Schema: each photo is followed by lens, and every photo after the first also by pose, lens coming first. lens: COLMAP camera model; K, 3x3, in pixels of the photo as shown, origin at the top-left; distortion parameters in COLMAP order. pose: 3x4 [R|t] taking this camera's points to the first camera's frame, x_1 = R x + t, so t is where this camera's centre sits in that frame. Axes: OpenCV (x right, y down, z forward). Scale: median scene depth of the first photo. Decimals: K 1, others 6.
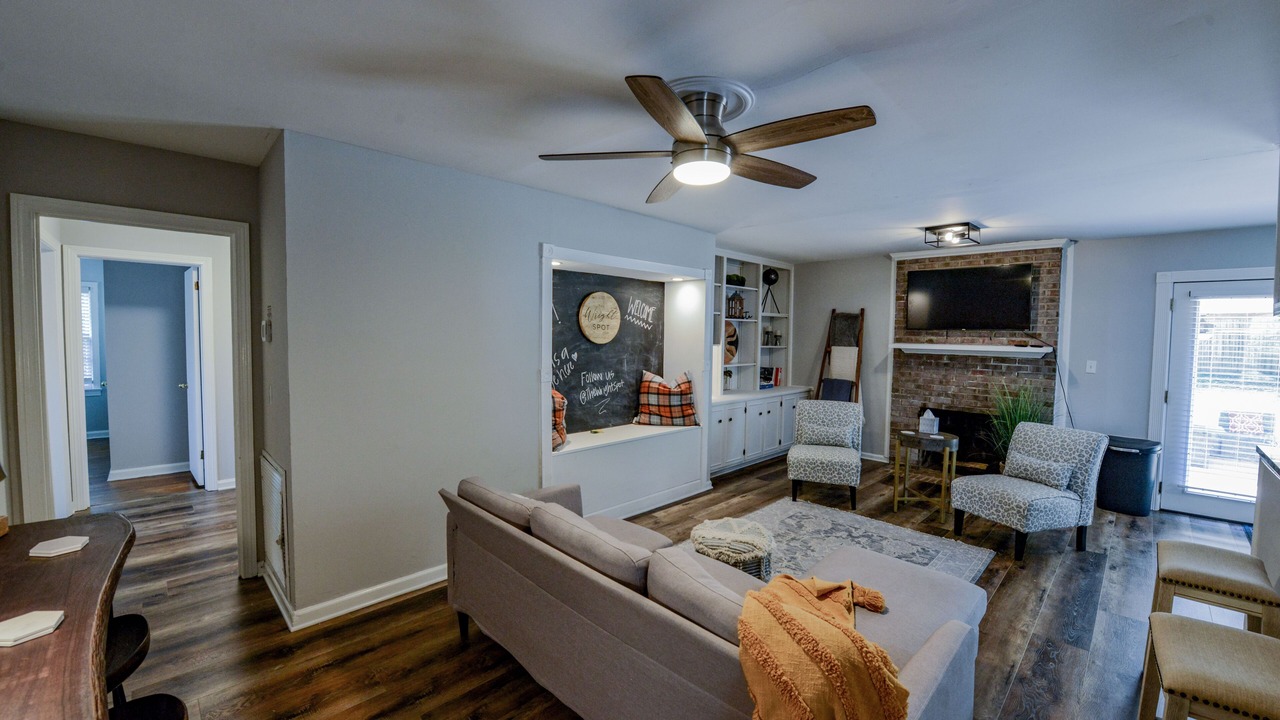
lens RADIAL K [[508.5, 0, 645.1], [0, 508.5, 355.4], [0, 0, 1]] dist [-0.013491, -0.003746]
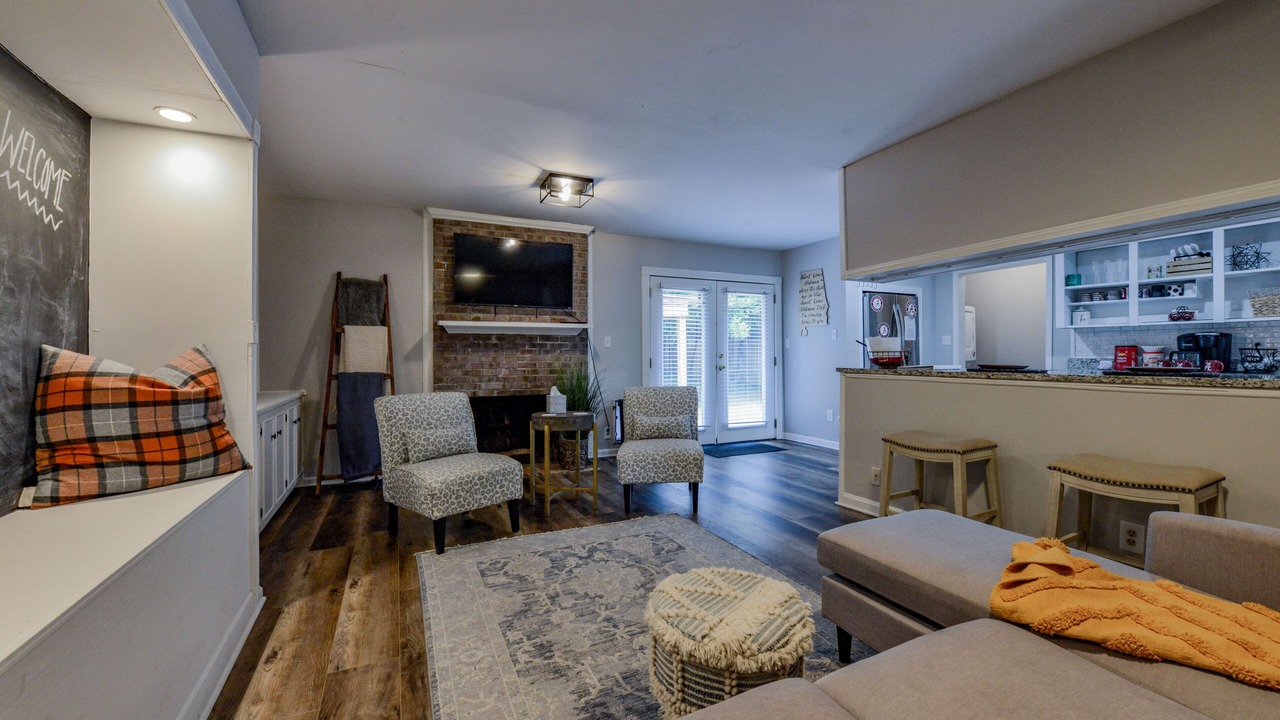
lens RADIAL K [[508.5, 0, 645.1], [0, 508.5, 355.4], [0, 0, 1]] dist [-0.013491, -0.003746]
pose [[0.322450, -0.014714, 0.946472, -0.192742], [0.053853, 0.998545, -0.002823, 0.060948], [-0.945053, 0.051881, 0.322773, 0.534270]]
